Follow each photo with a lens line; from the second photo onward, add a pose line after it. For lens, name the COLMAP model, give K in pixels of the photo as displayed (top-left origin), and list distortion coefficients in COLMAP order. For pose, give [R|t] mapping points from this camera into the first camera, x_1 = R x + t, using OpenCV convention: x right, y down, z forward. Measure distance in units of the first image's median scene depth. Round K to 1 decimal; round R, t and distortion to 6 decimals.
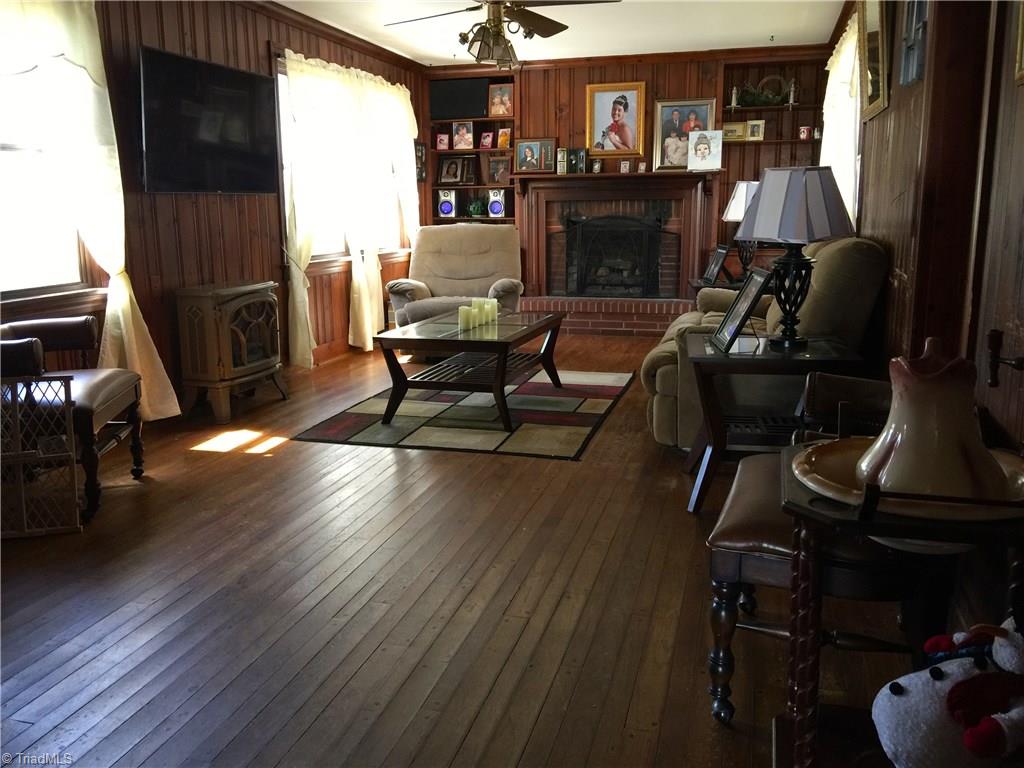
lens RADIAL K [[866.8, 0, 504.7], [0, 866.8, 384.0], [0, 0, 1]] dist [0.041695, -0.063352]
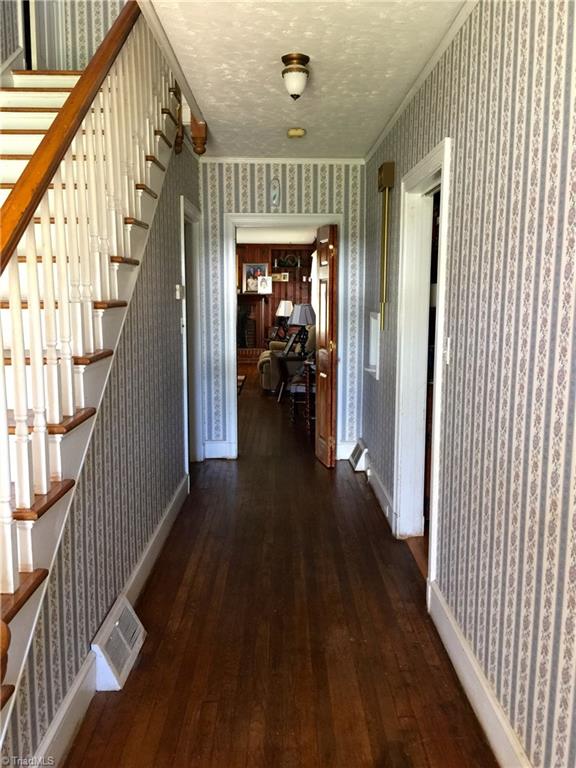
lens RADIAL K [[650.1, 0, 289.6], [0, 650.1, 385.2], [0, 0, 1]] dist [0.041695, -0.063352]
pose [[0.955953, -0.027803, 0.292200, -0.225071], [0.046455, 0.997288, -0.057087, 0.103844], [-0.289820, 0.068147, 0.954652, -0.671344]]
